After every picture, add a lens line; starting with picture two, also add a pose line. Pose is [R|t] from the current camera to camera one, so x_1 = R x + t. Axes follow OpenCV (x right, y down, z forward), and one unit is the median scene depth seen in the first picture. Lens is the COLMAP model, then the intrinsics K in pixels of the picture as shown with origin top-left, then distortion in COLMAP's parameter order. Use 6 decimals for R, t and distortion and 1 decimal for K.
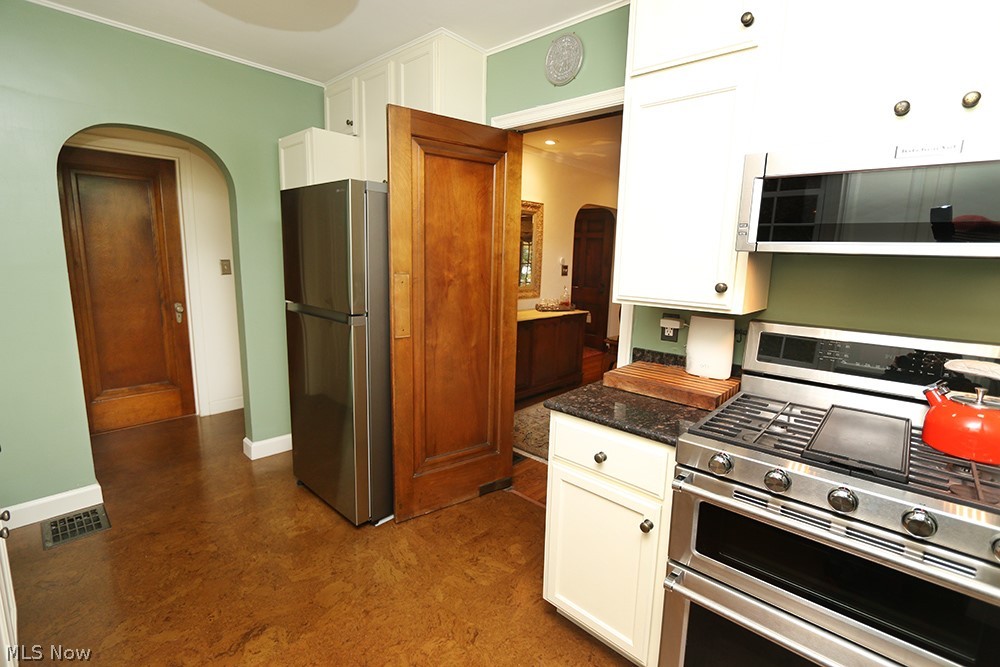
lens RADIAL K [[457.2, 0, 493.6], [0, 457.2, 330.8], [0, 0, 1]] dist [-0.024853, -0.000125]
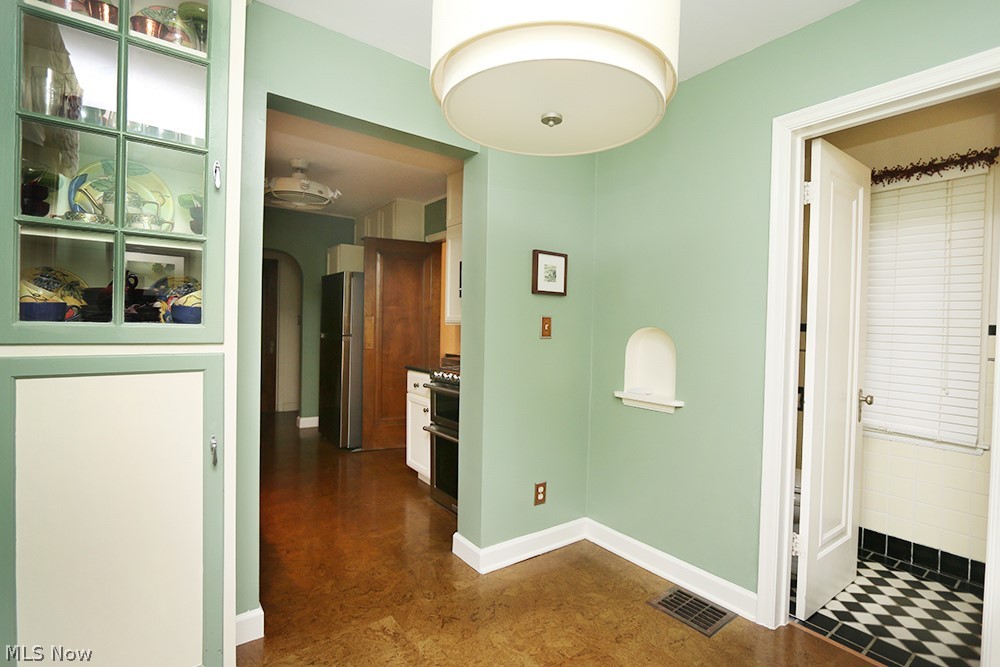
lens RADIAL K [[474.0, 0, 503.7], [0, 474.0, 329.3], [0, 0, 1]] dist [-0.002645, -0.000448]
pose [[0.983289, -0.002079, -0.182037, 0.765039], [-0.027201, 0.987032, -0.158201, 0.247943], [0.180005, 0.160509, 0.970482, -0.915315]]
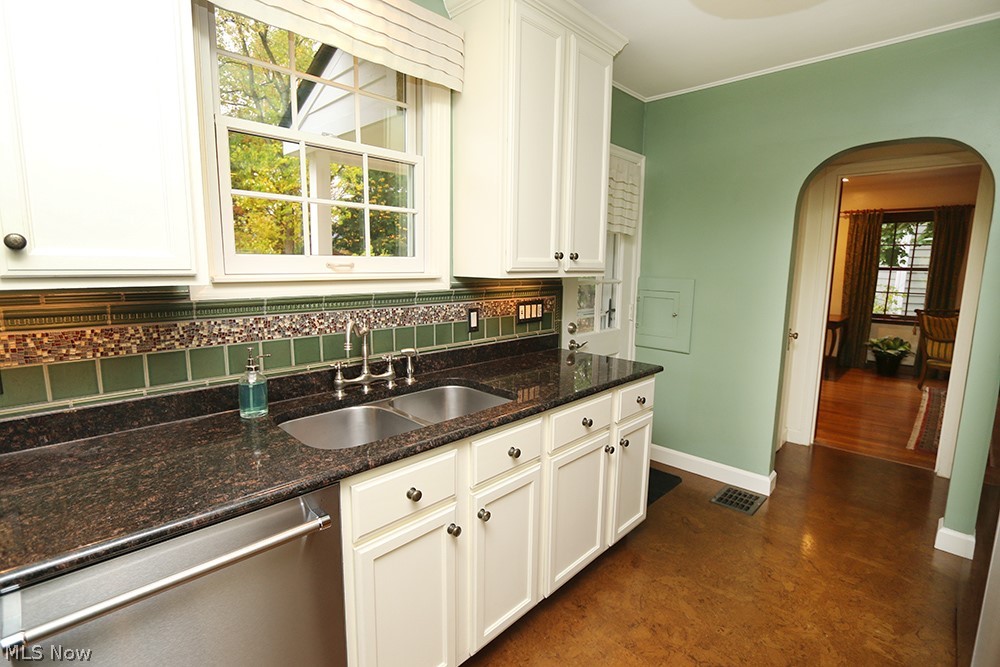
lens RADIAL K [[457.2, 0, 493.6], [0, 457.2, 330.8], [0, 0, 1]] dist [-0.024853, -0.000125]
pose [[-0.049767, 0.107108, -0.993001, 0.239911], [-0.171223, 0.978599, 0.114136, -0.026562], [0.983975, 0.175705, -0.030363, 0.323730]]
